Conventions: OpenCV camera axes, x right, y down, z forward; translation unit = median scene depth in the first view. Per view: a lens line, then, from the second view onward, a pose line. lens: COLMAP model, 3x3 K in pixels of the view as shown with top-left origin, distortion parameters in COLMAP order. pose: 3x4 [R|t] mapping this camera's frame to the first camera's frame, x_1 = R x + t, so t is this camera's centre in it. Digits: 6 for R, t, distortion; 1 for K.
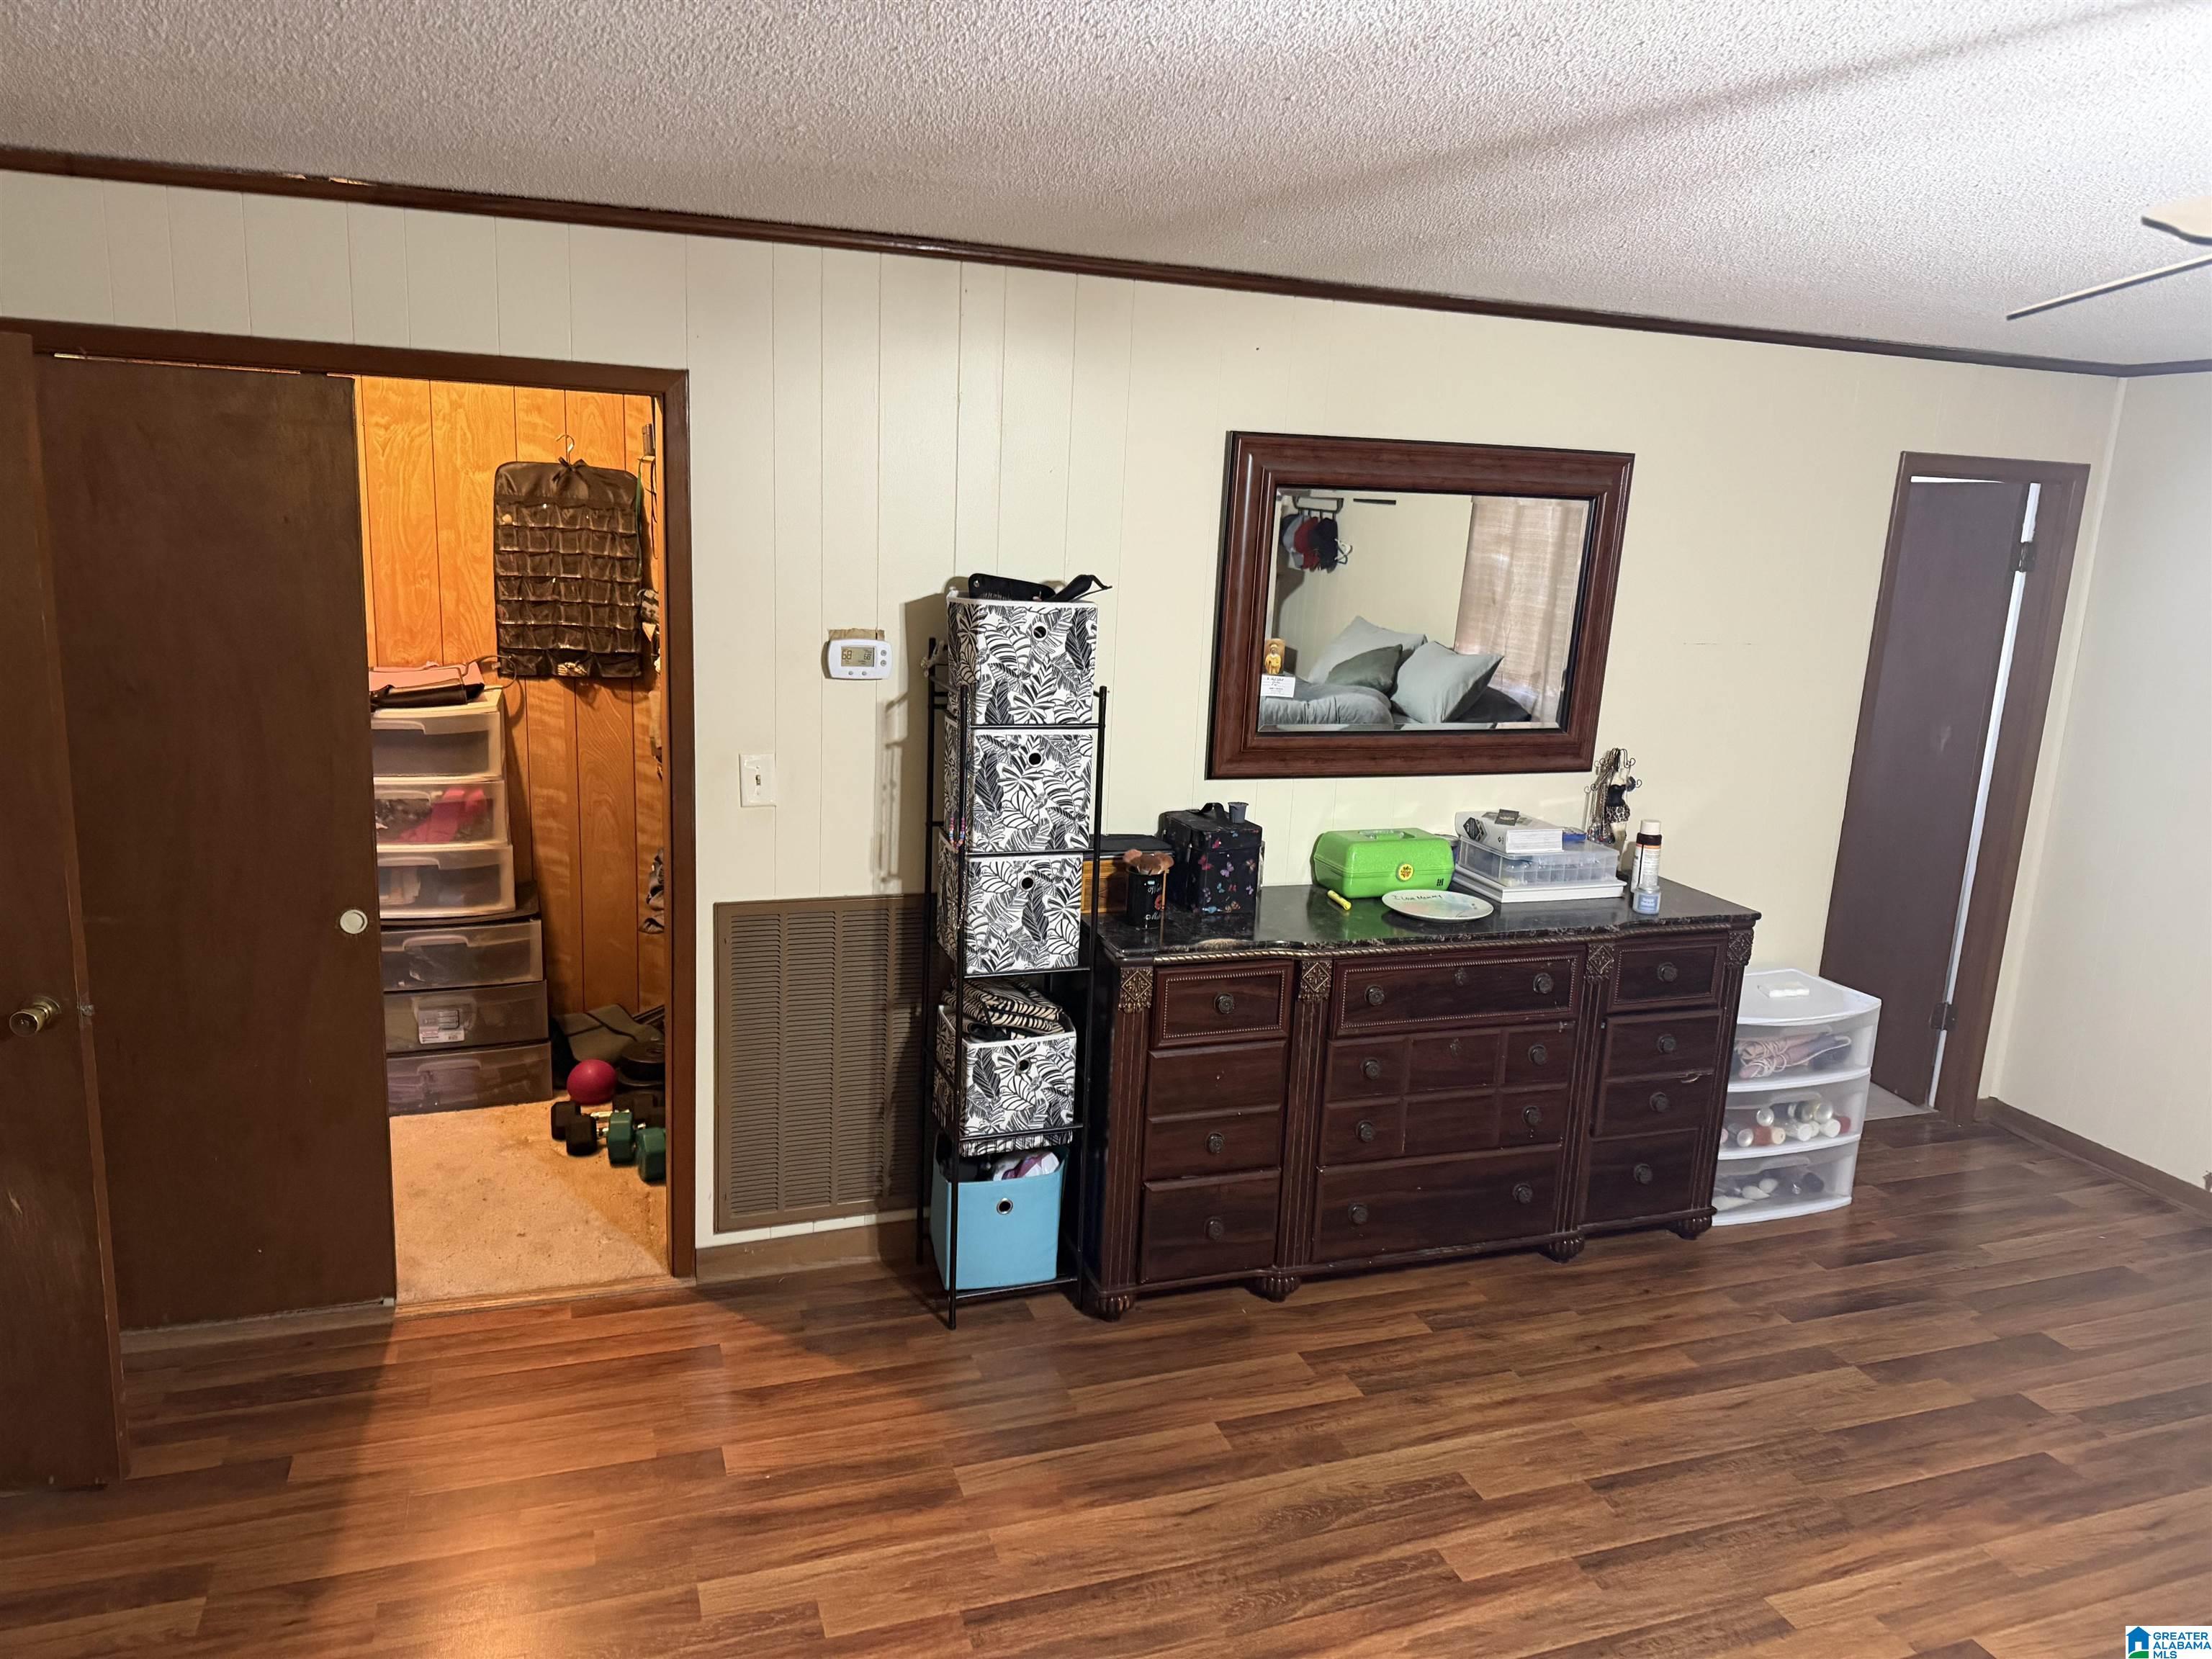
lens RADIAL K [[1545.8, 0, 1117.0], [0, 1545.8, 835.2], [0, 0, 1]] dist [0.026382, -0.014901]
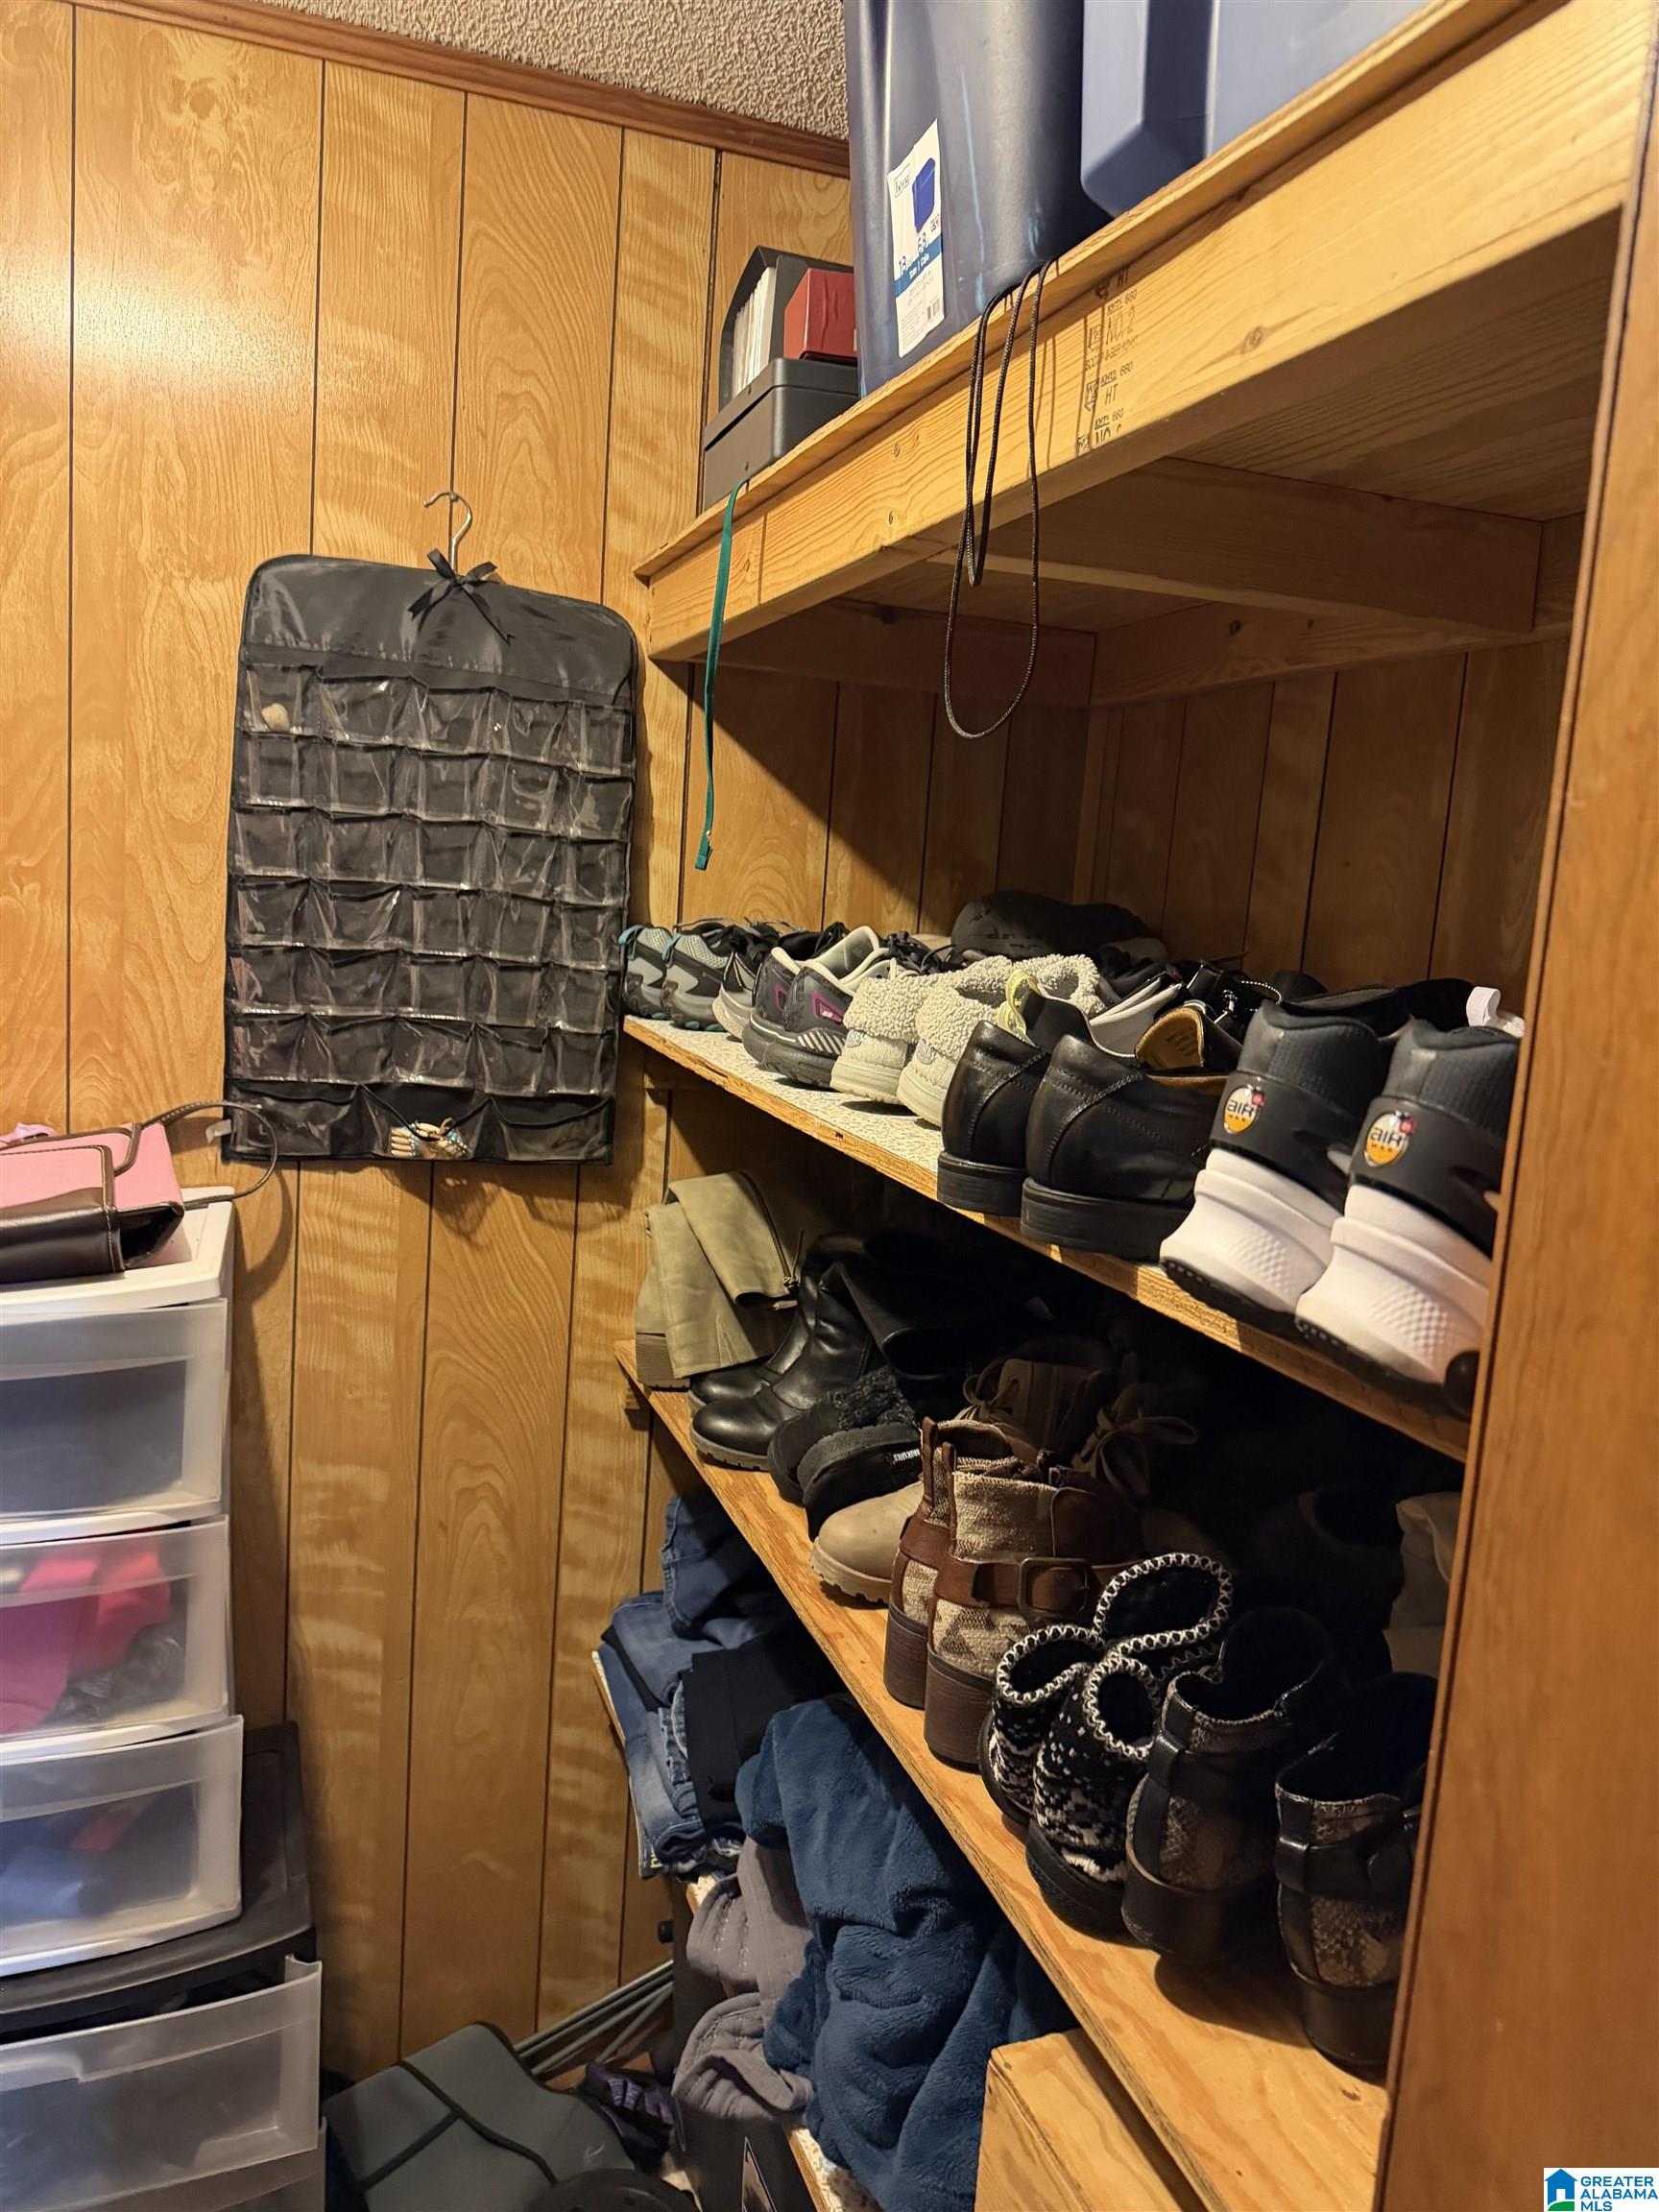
lens RADIAL K [[1545.8, 0, 823.8], [0, 1545.8, 1088.9], [0, 0, 1]] dist [0.026382, -0.014901]
pose [[0.999754, 0.018415, 0.012345, -0.267122], [-0.017145, 0.995225, -0.096094, -0.086994], [-0.014055, 0.095858, 0.995296, 0.646510]]
